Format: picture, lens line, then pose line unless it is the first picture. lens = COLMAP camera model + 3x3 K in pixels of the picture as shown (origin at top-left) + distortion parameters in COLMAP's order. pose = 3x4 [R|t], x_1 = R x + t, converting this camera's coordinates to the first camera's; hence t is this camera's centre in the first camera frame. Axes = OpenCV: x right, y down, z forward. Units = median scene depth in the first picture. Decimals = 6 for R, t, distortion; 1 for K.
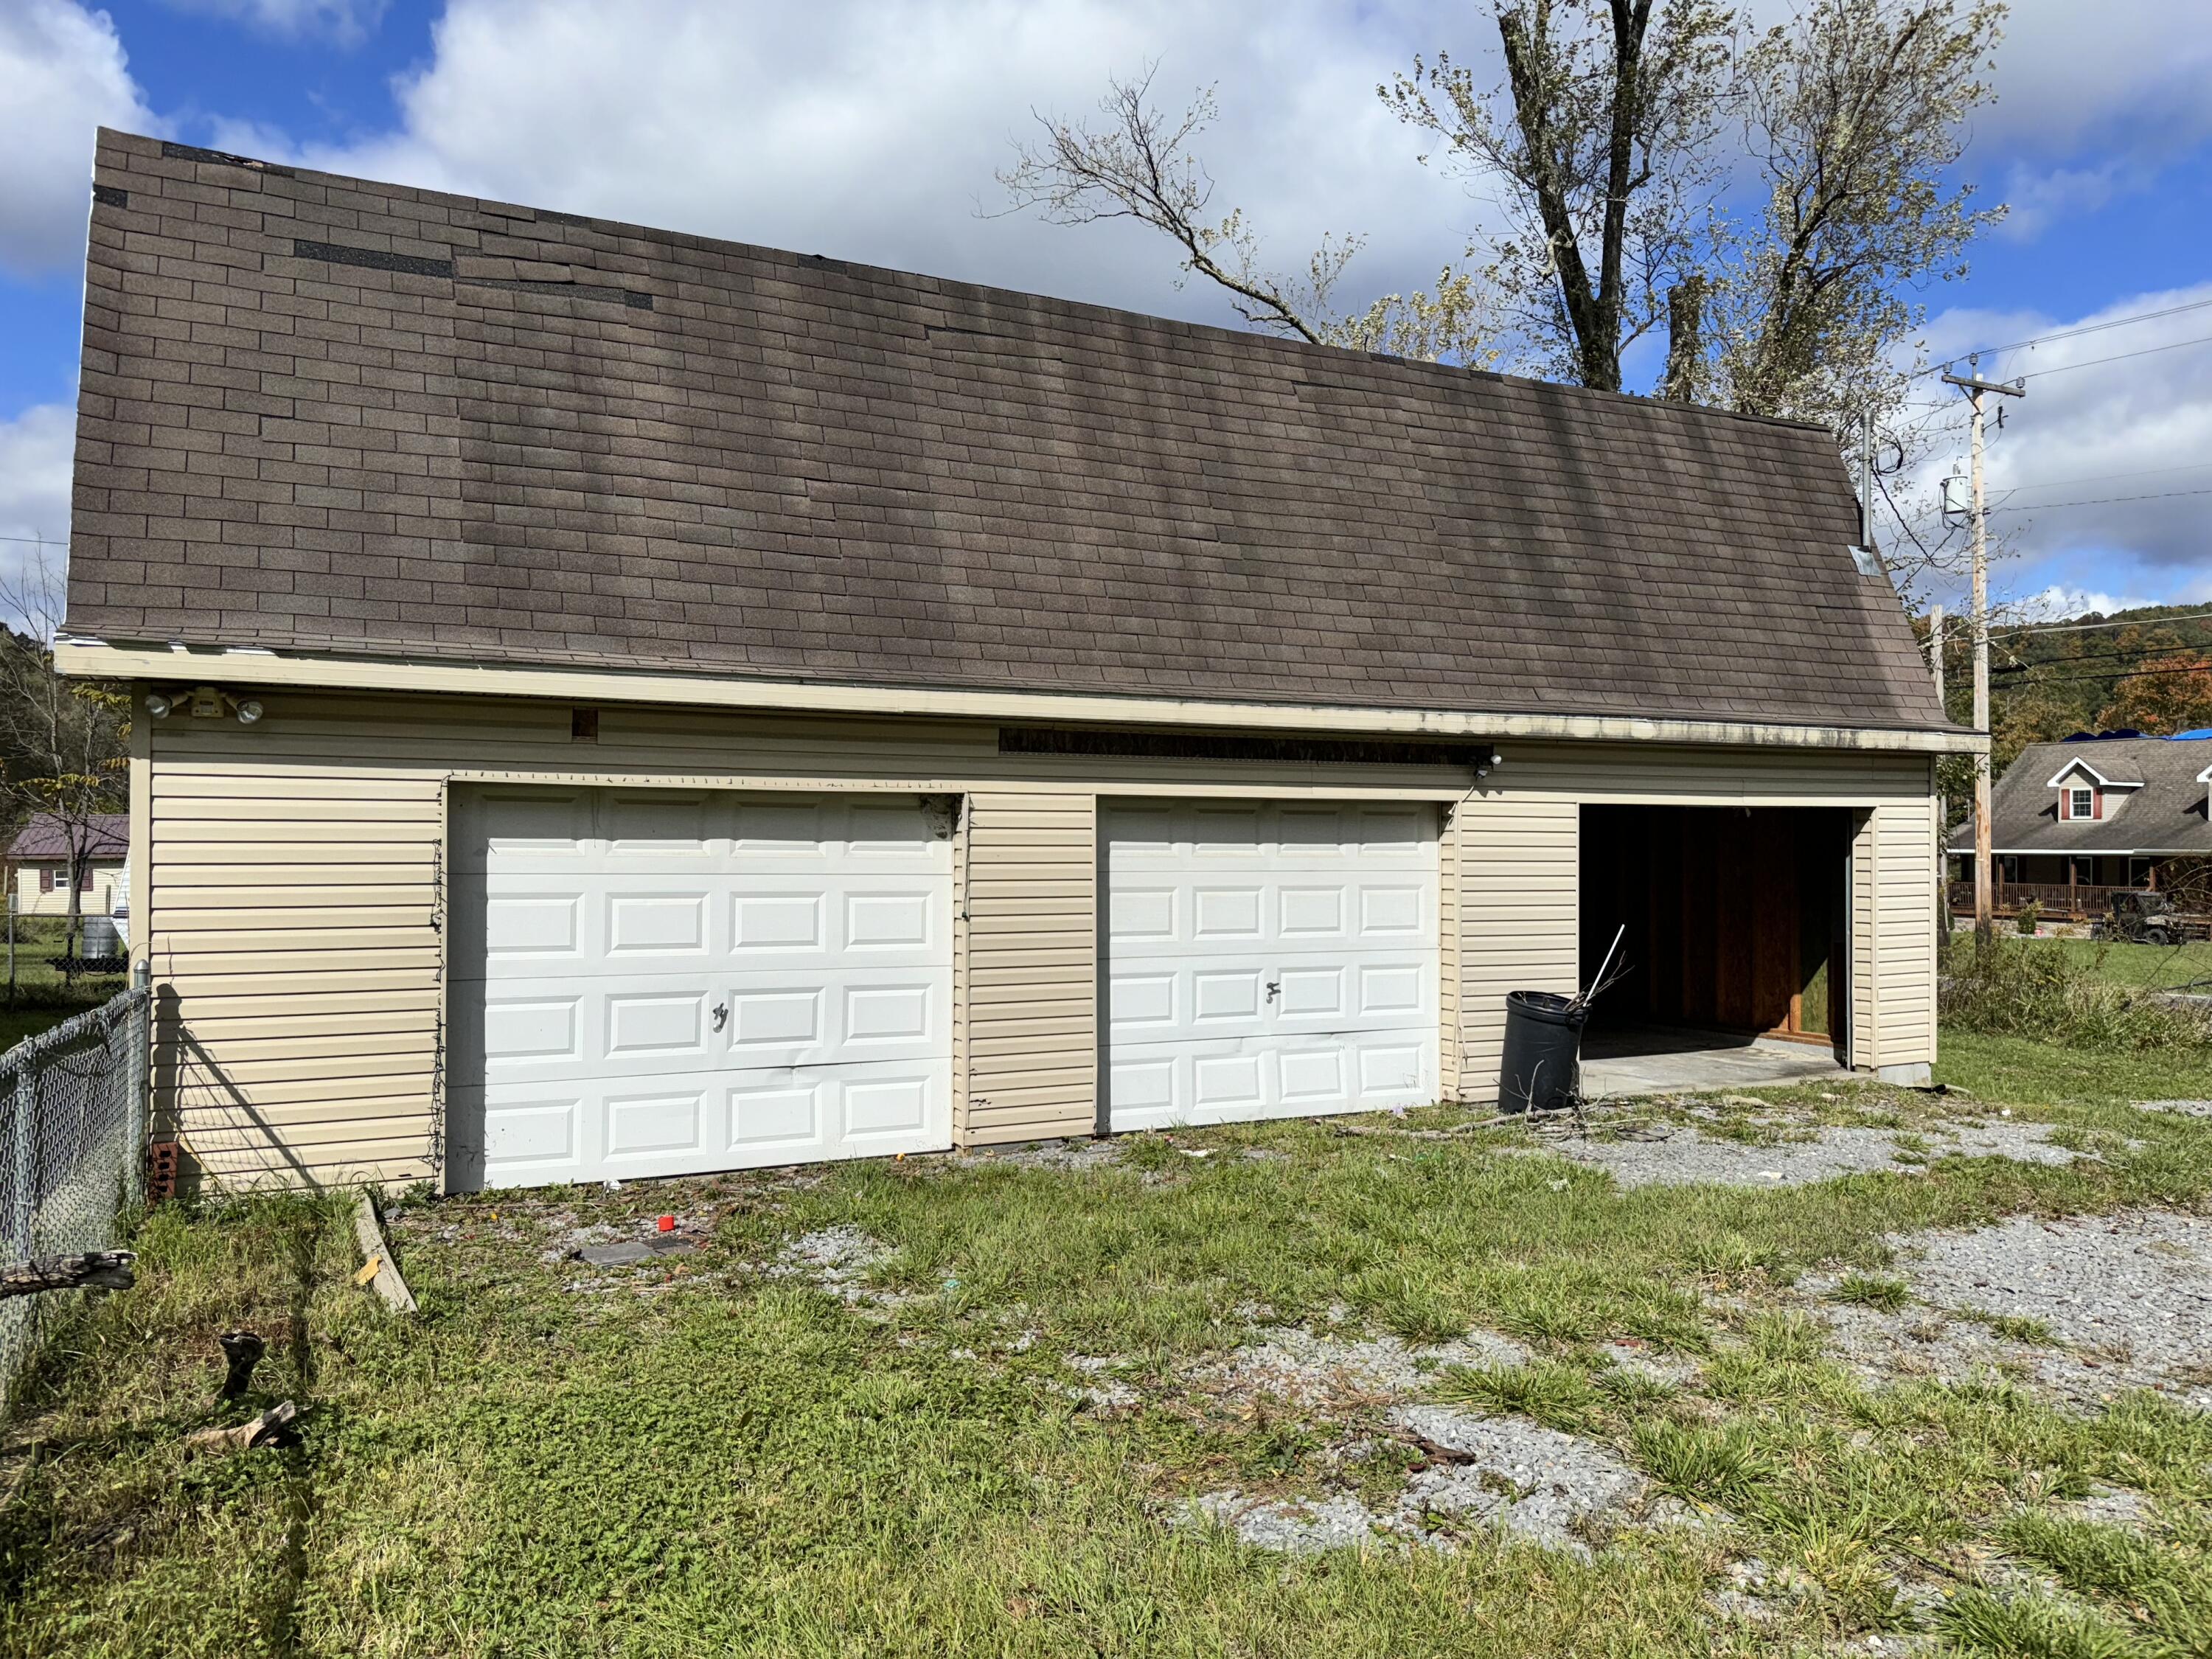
lens RADIAL K [[1594.7, 0, 1085.4], [0, 1594.7, 853.6], [0, 0, 1]] dist [0.055712, -0.058170]
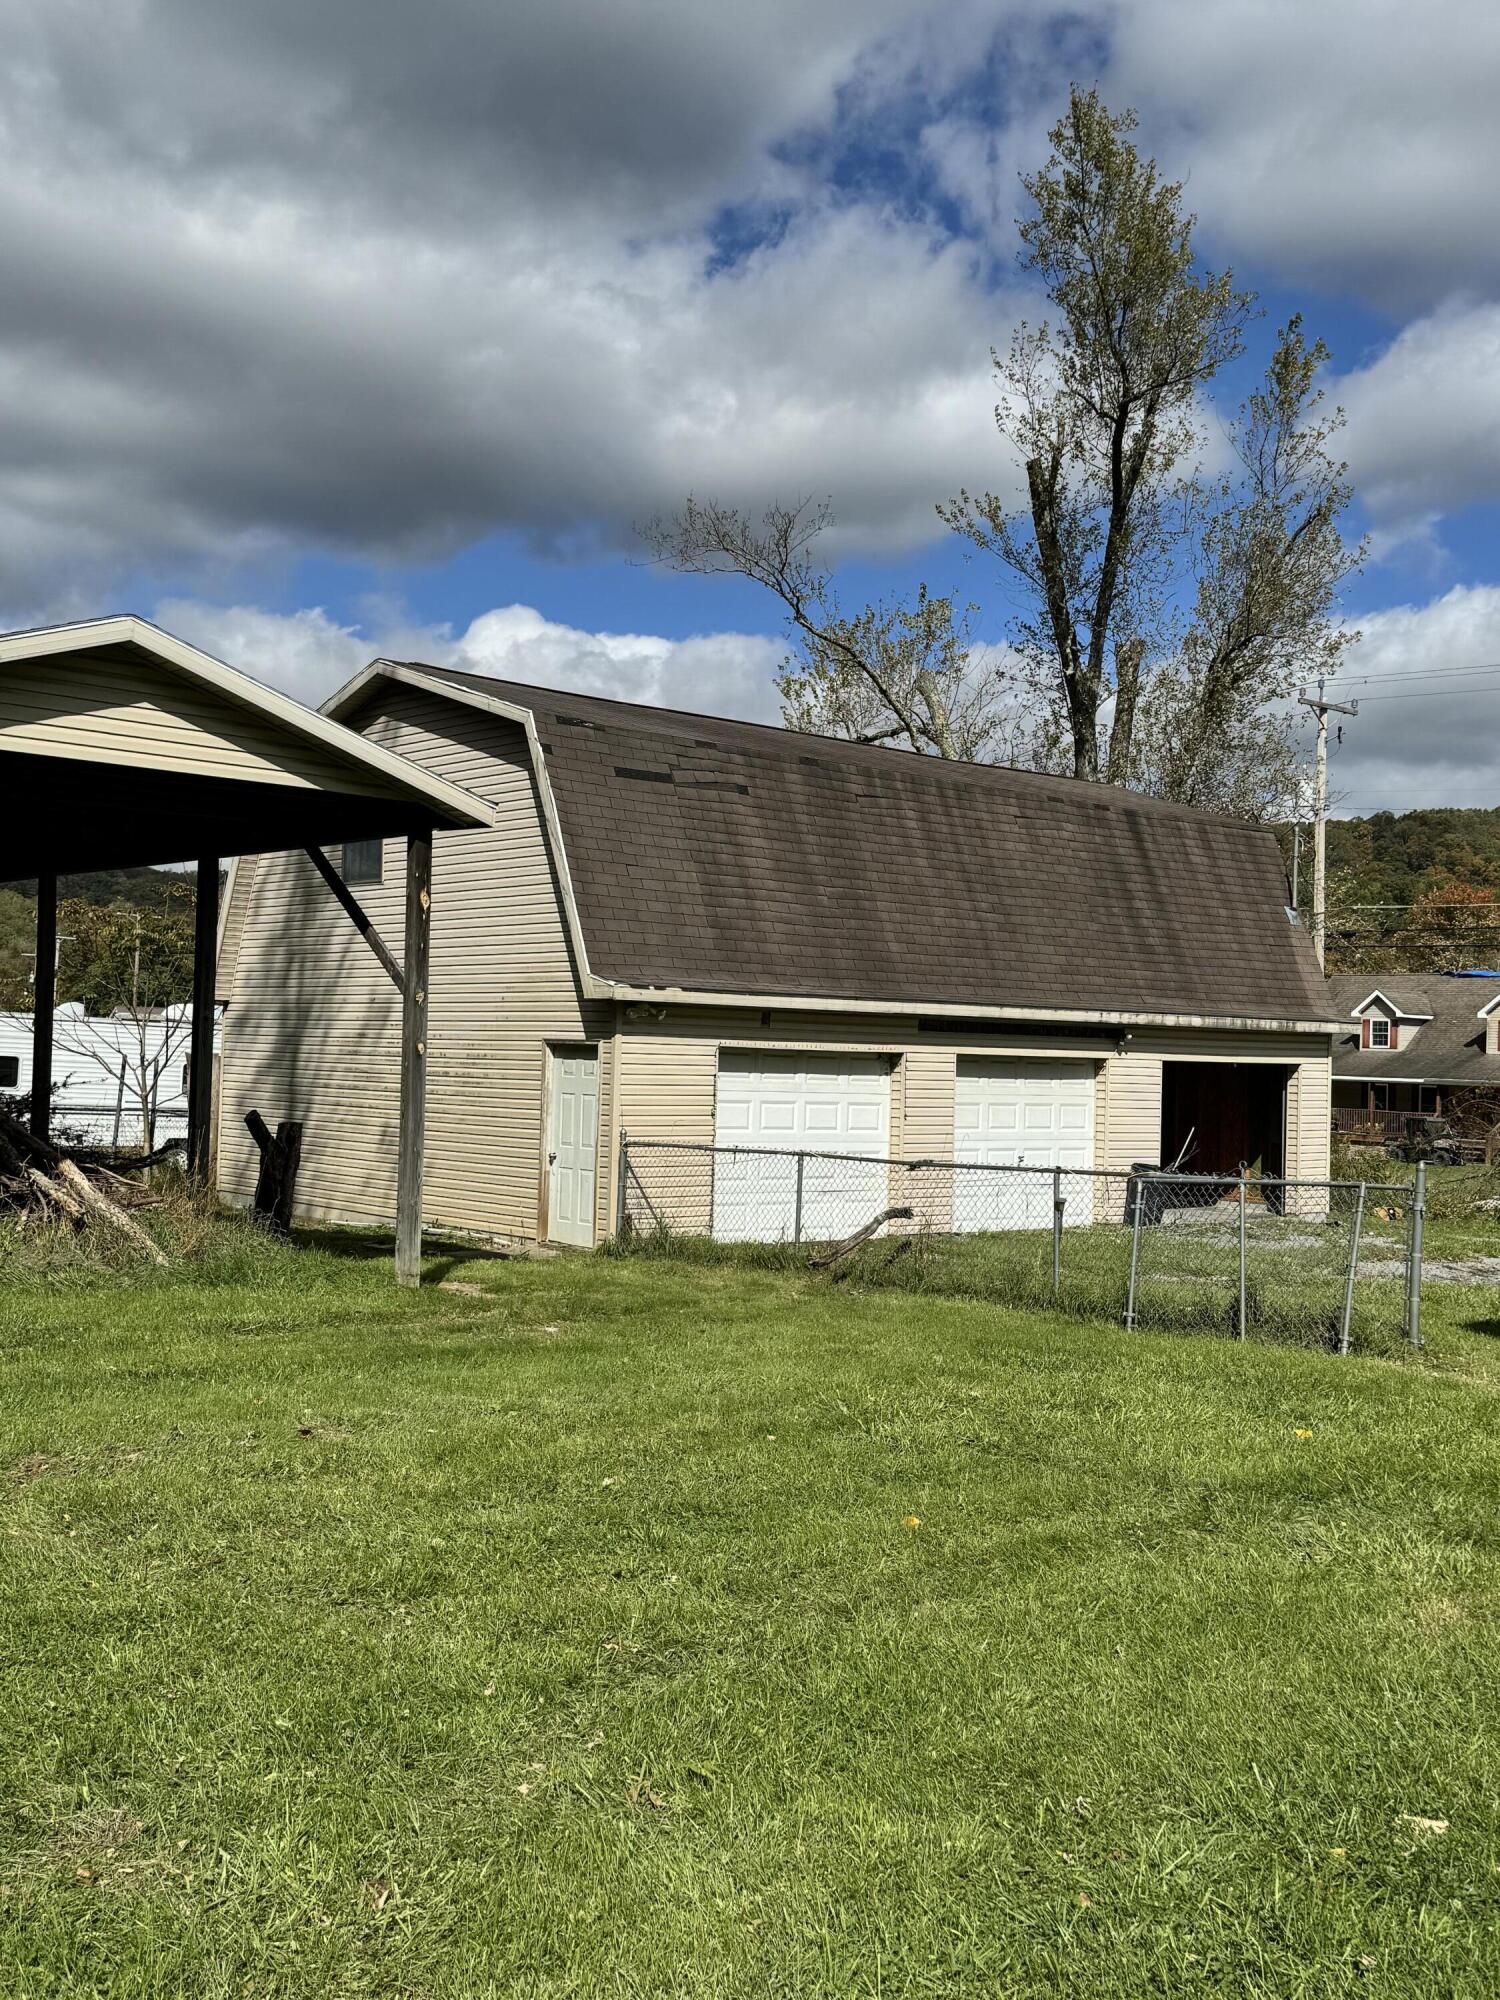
lens RADIAL K [[1981.1, 0, 748.5], [0, 1981.1, 994.5], [0, 0, 1]] dist [0.061037, 0.000000]
pose [[0.968325, 0.032976, 0.247505, -0.707522], [-0.025629, 0.999132, -0.032846, -0.020155], [-0.248373, 0.025463, 0.968330, -1.065522]]
